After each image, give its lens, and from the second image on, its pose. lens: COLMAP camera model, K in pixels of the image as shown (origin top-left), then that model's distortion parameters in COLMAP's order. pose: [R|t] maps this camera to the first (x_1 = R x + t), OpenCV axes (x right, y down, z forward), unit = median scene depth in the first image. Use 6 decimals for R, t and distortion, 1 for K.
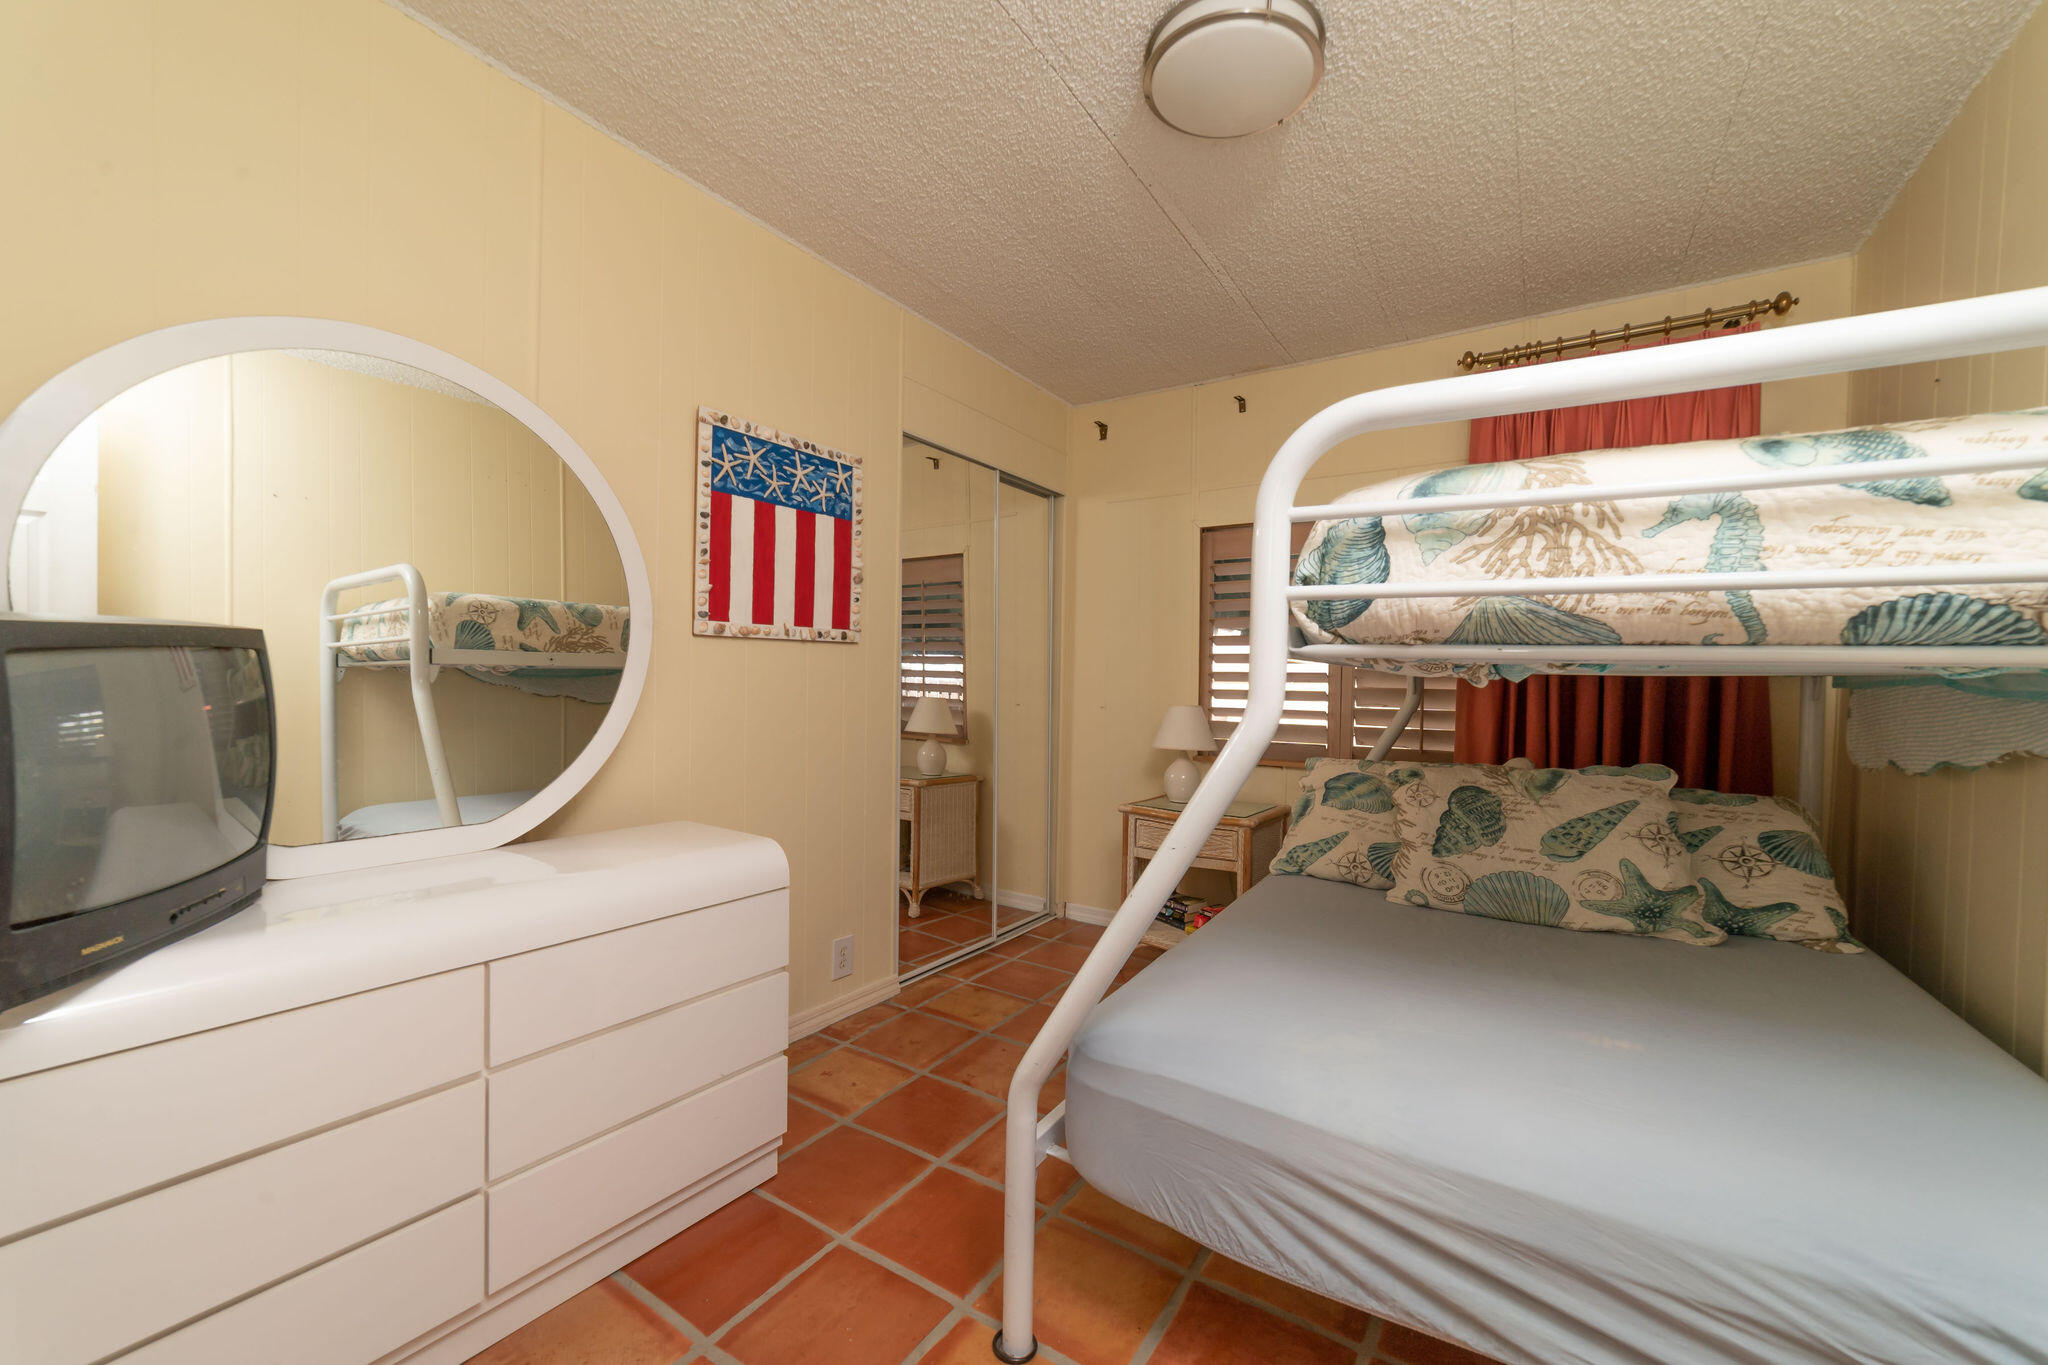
lens RADIAL K [[805.5, 0, 1019.3], [0, 805.5, 694.4], [0, 0, 1]] dist [-0.016957, 0.006626]
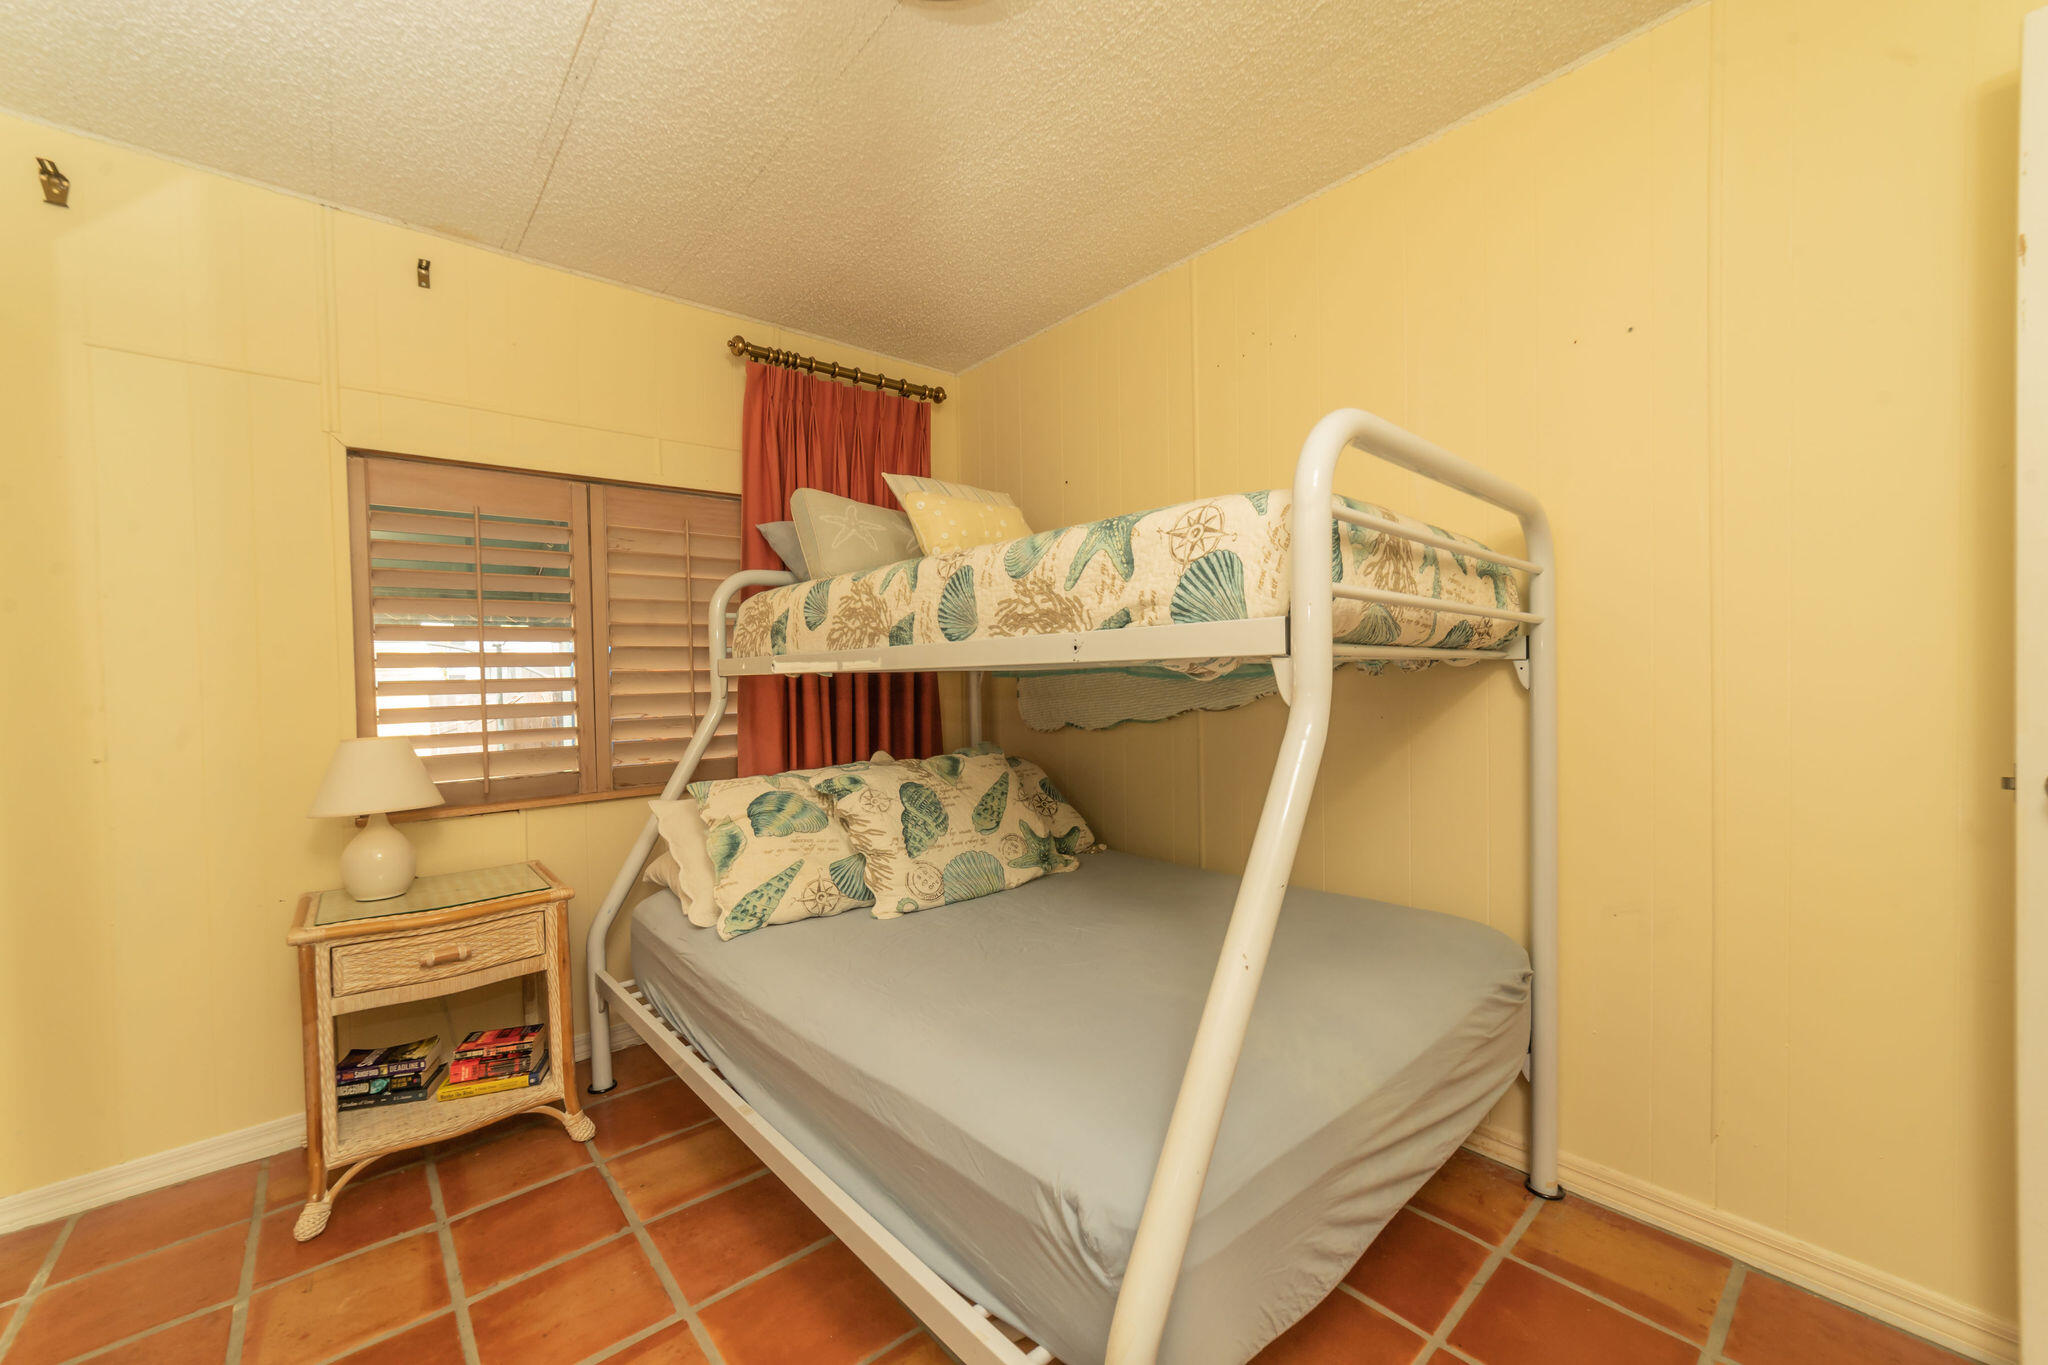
lens RADIAL K [[805.5, 0, 1019.3], [0, 805.5, 694.4], [0, 0, 1]] dist [-0.016957, 0.006626]
pose [[0.275219, -0.045894, 0.960285, -0.352681], [0.047895, 0.998274, 0.033983, -0.023844], [-0.960188, 0.036640, 0.276942, 0.546575]]
